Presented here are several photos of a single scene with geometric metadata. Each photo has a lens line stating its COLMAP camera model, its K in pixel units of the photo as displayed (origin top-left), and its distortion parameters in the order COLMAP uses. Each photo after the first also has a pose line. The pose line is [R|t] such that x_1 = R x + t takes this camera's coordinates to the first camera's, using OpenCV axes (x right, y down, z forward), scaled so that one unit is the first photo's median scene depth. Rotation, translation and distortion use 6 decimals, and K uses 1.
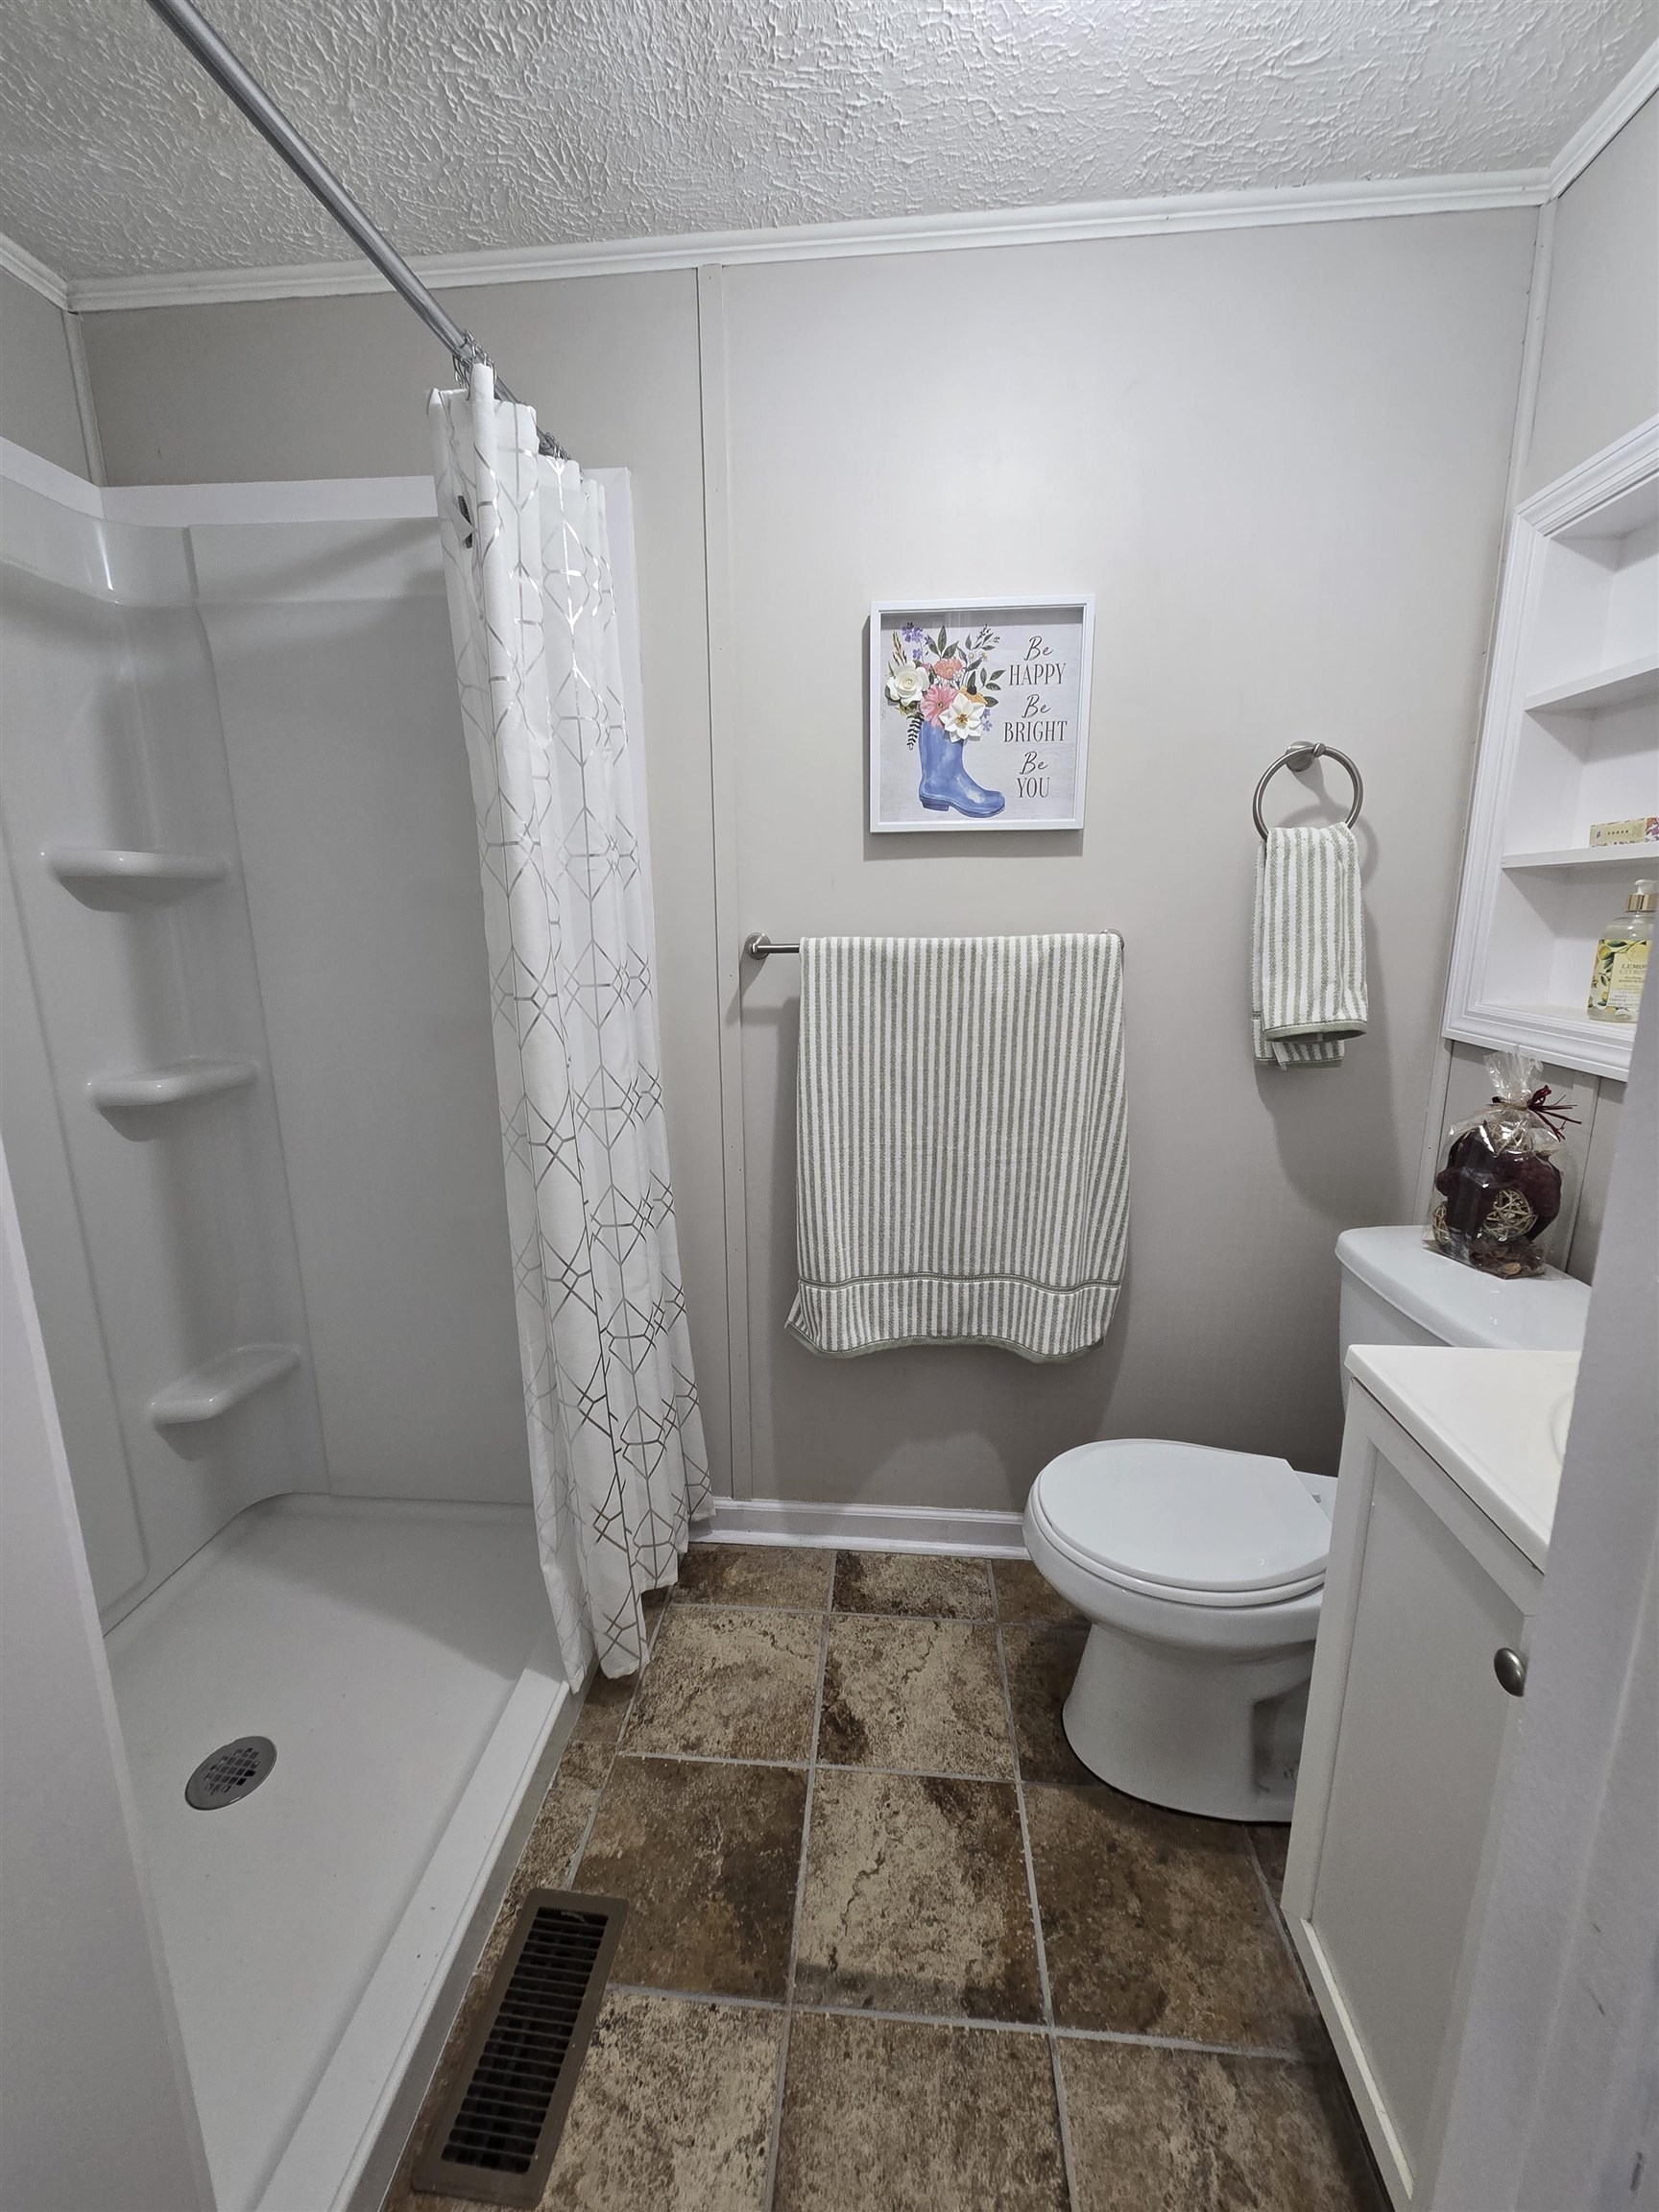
lens RADIAL K [[923.5, 0, 818.4], [0, 923.5, 1104.9], [0, 0, 1]] dist [0.017009, 0.000085]
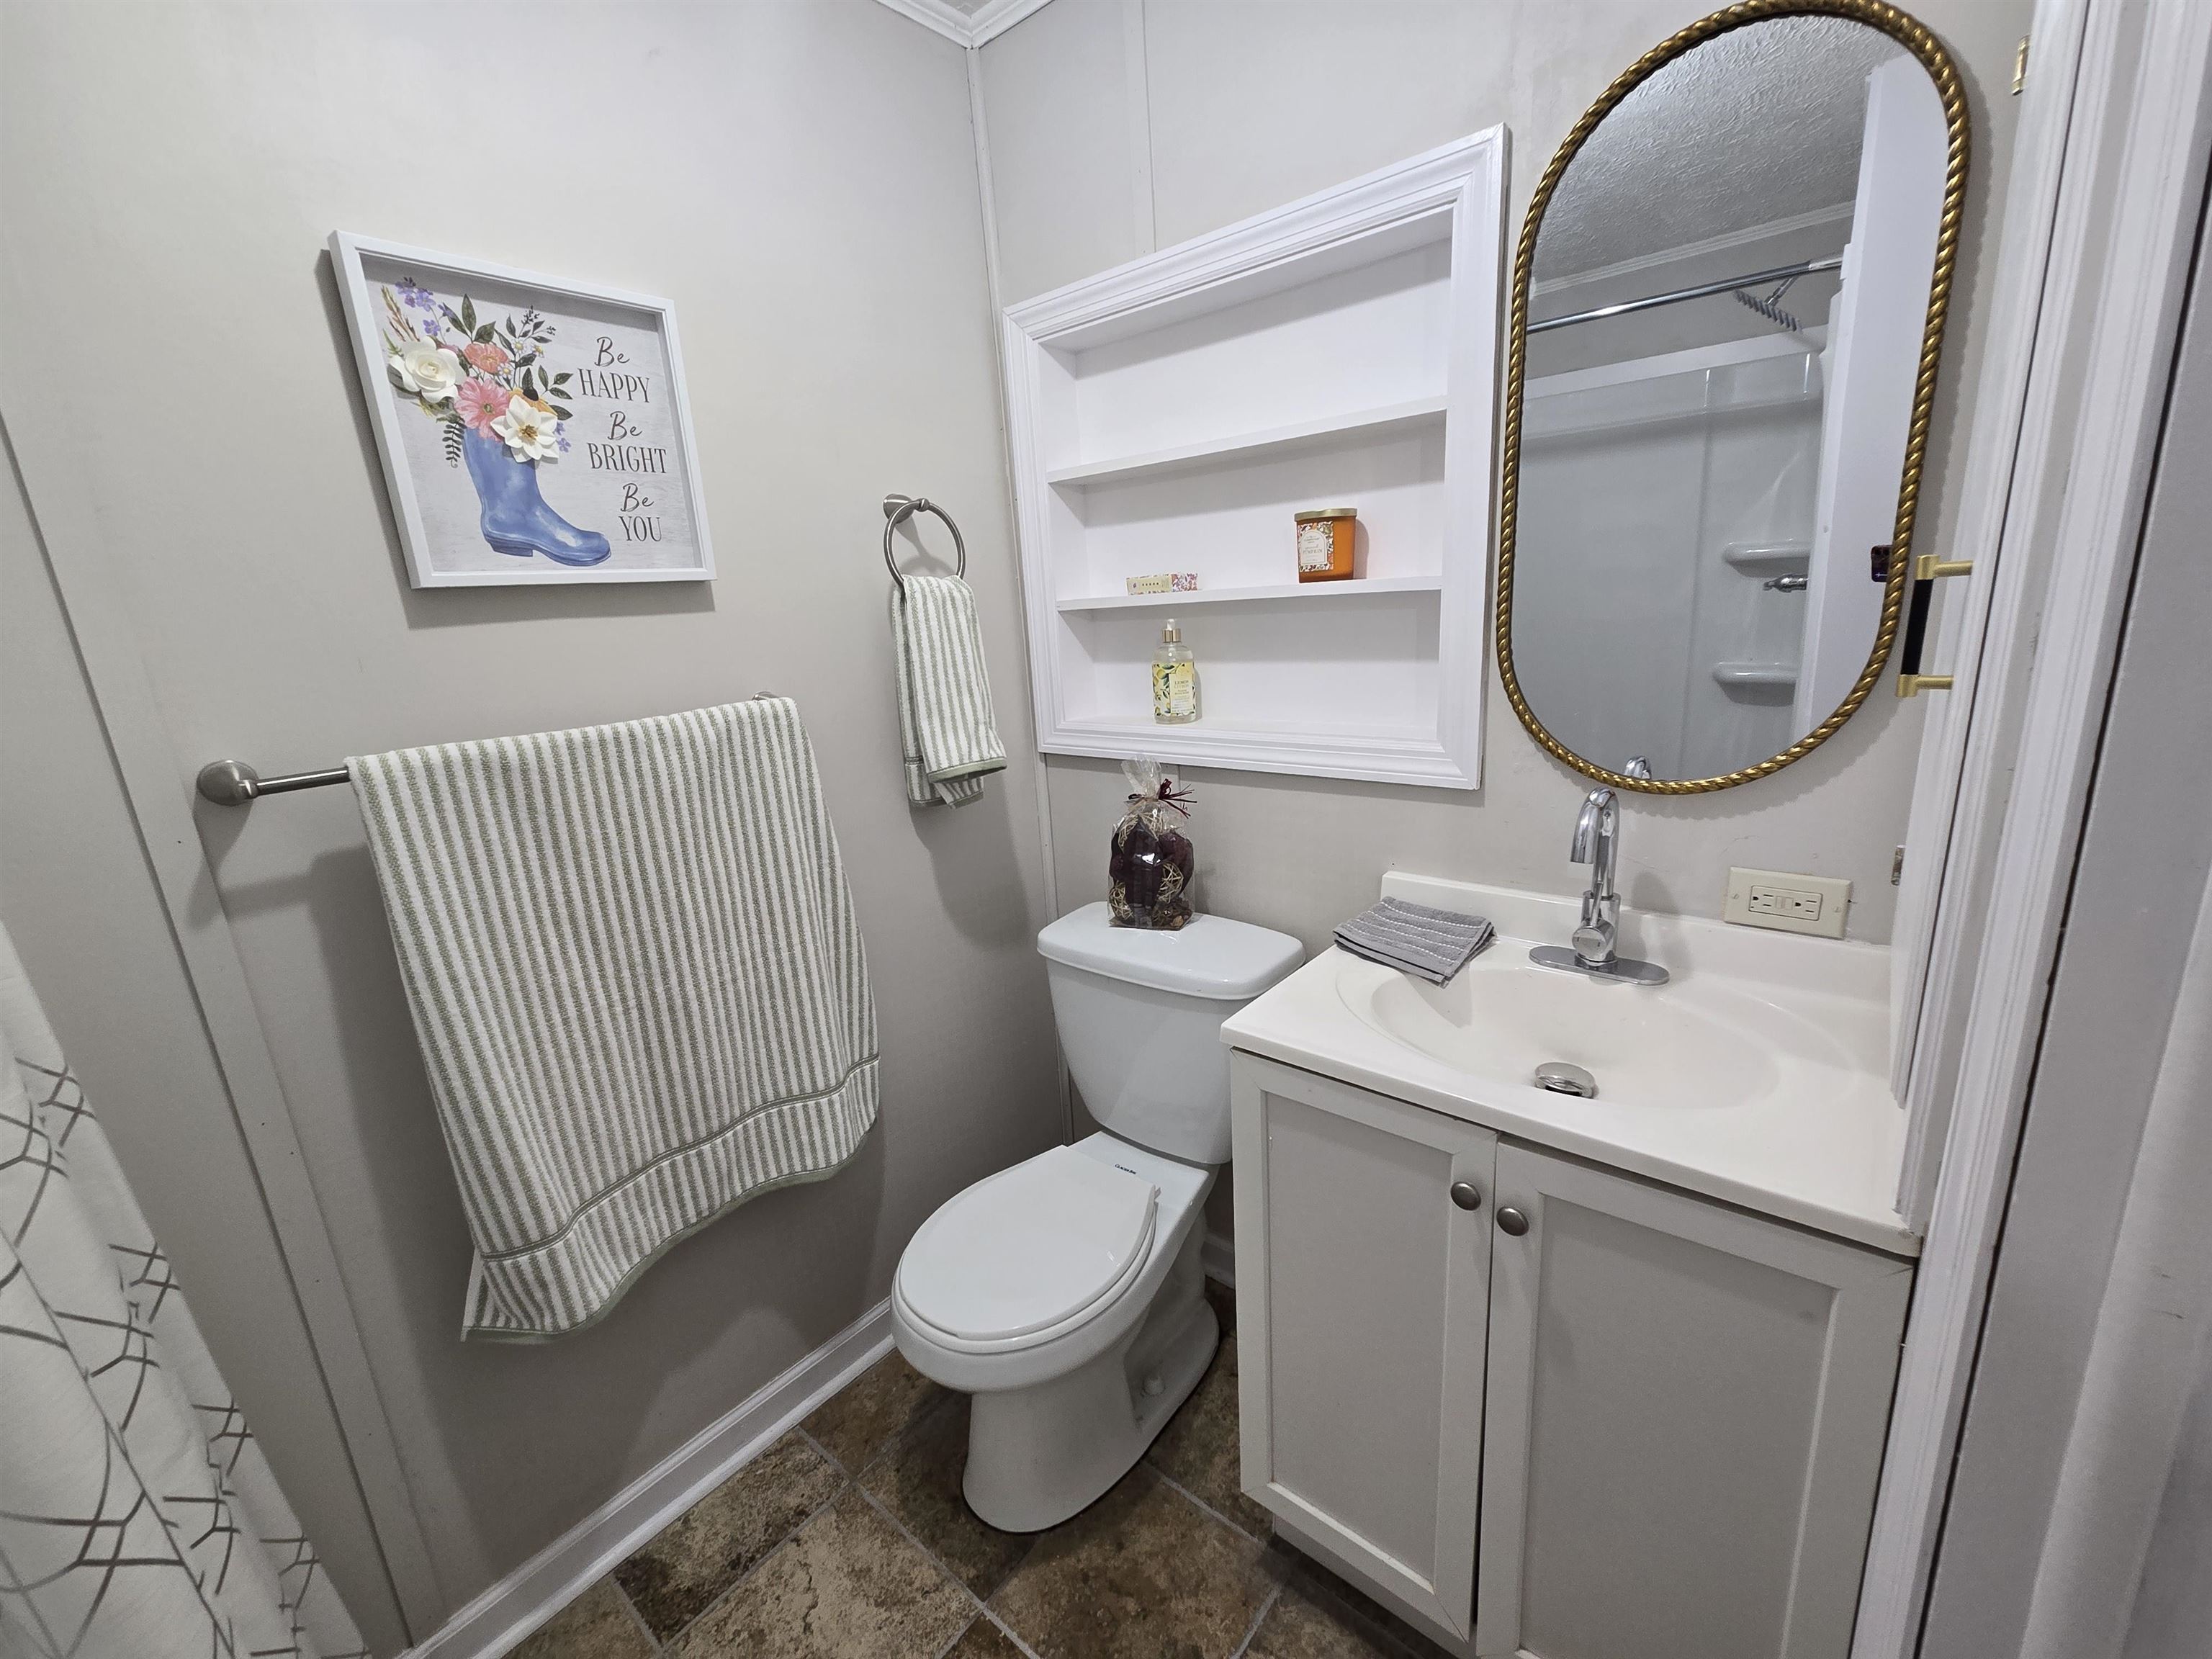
lens RADIAL K [[923.5, 0, 1114.3], [0, 923.5, 836.9], [0, 0, 1]] dist [0.017009, 0.000085]
pose [[0.575299, -0.232866, 0.784095, -0.225967], [0.225194, 0.966663, 0.121859, -0.088573], [-0.786332, 0.106468, 0.608561, 0.211518]]
